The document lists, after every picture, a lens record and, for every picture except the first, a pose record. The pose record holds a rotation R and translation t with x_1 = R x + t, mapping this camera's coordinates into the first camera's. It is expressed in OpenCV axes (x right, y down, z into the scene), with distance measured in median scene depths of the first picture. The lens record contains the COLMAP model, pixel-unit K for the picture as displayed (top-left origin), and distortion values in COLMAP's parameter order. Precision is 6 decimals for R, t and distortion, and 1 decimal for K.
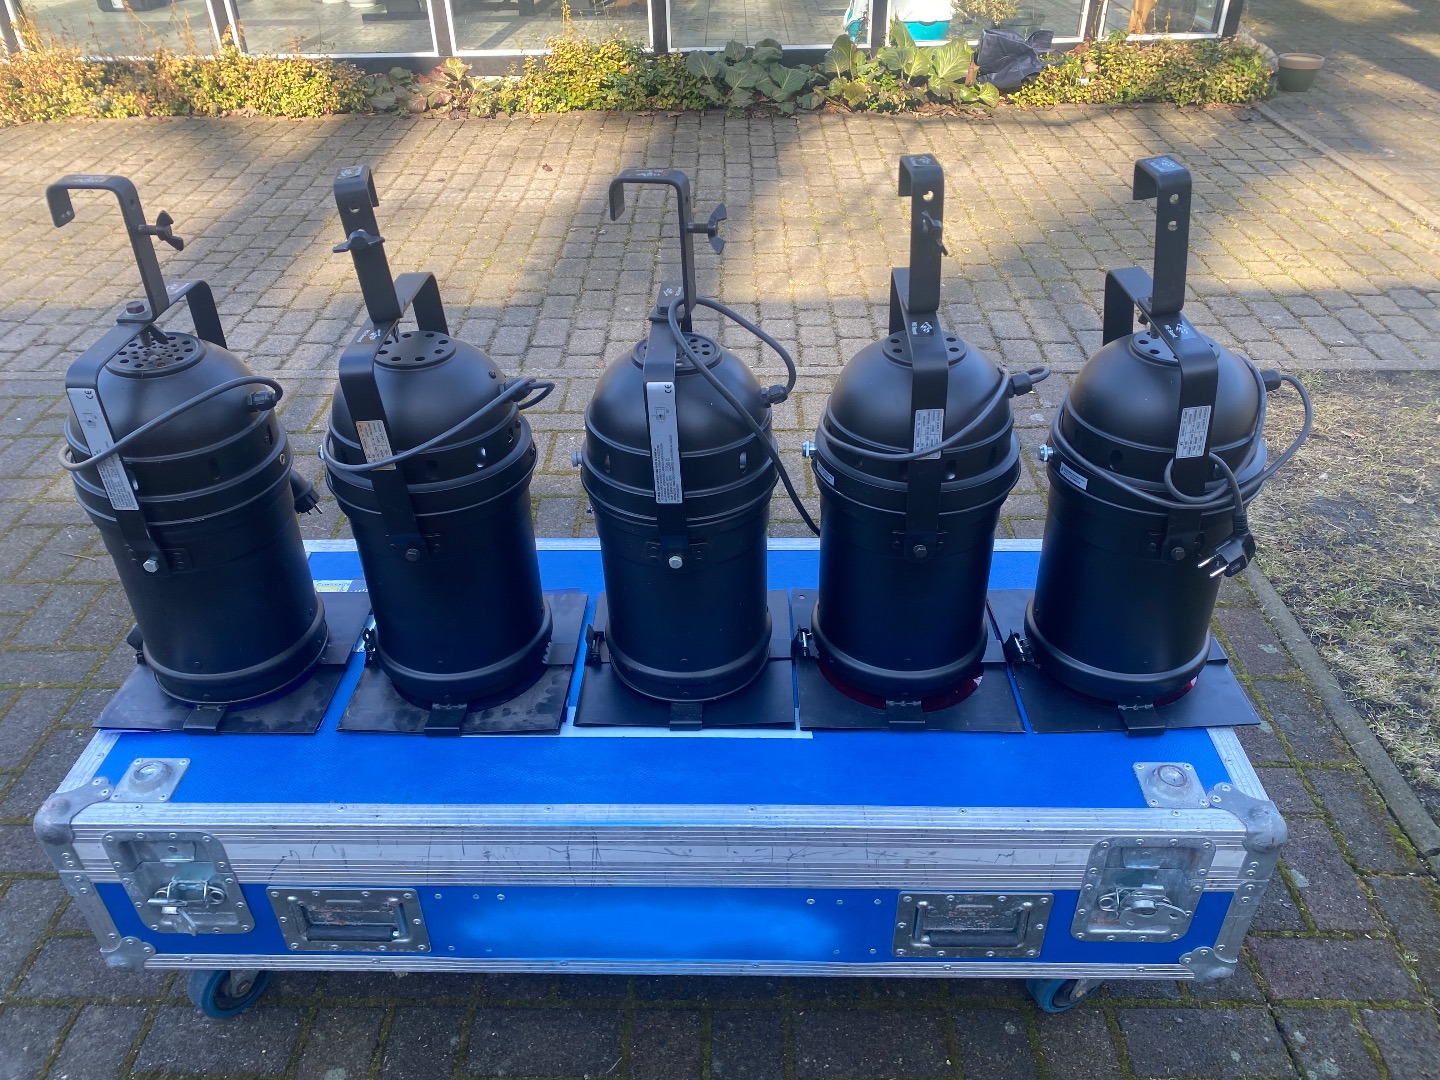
lens RADIAL K [[1090.3, 0, 724.4], [0, 1090.3, 539.9], [0, 0, 1]] dist [0.017441, -0.016628]
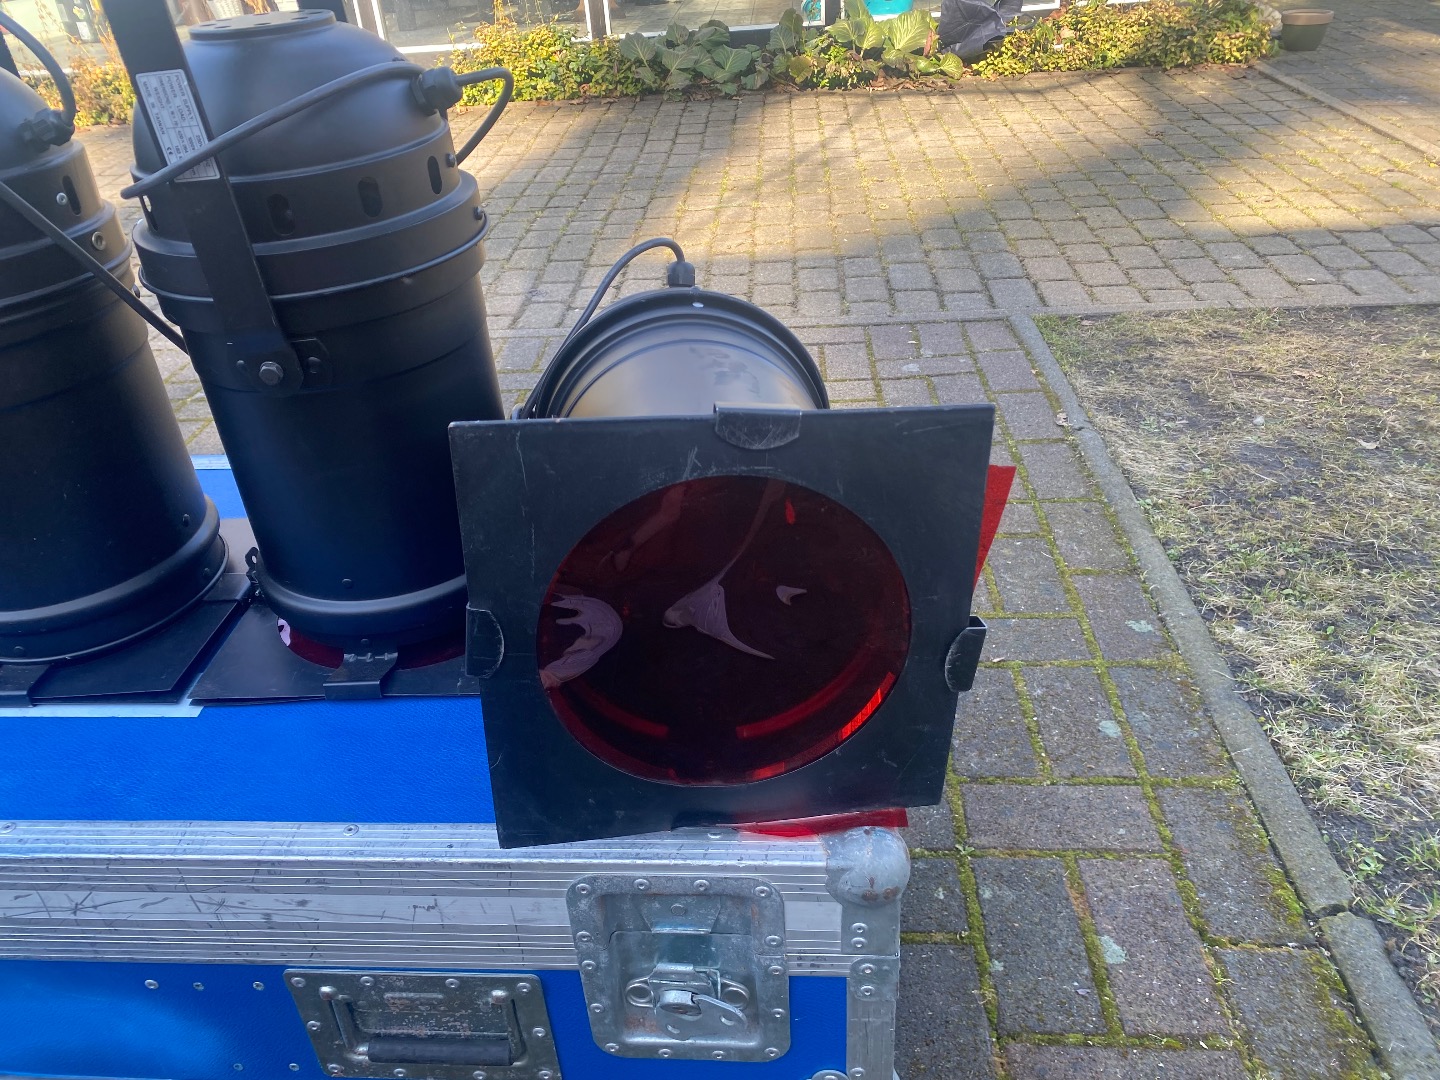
lens RADIAL K [[1090.3, 0, 714.1], [0, 1090.3, 542.2], [0, 0, 1]] dist [0.017441, -0.016628]
pose [[0.997596, -0.014197, -0.067831, 0.228666], [0.011128, 0.998907, -0.045407, 0.063497], [0.068401, 0.044543, 0.996663, 0.219327]]
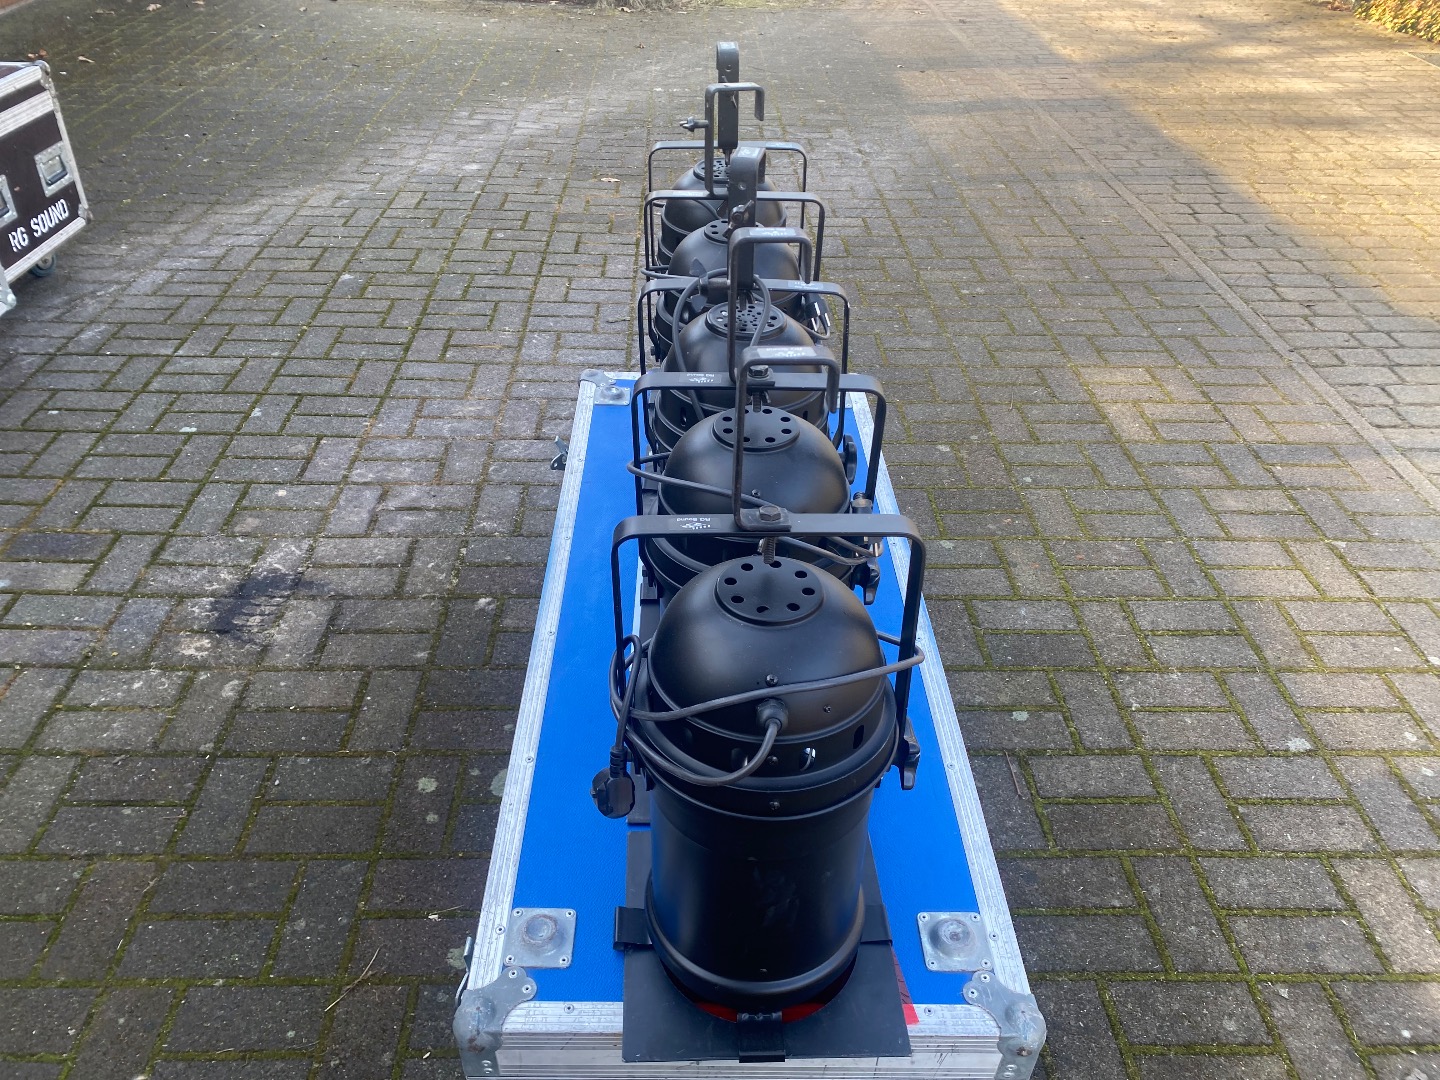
lens RADIAL K [[1090.3, 0, 701.3], [0, 1090.3, 522.9], [0, 0, 1]] dist [0.017441, -0.016628]
pose [[0.022947, 0.584149, -0.811322, 0.493459], [-0.579572, 0.669022, 0.465301, -0.264976], [0.814598, 0.459542, 0.353908, 0.325821]]
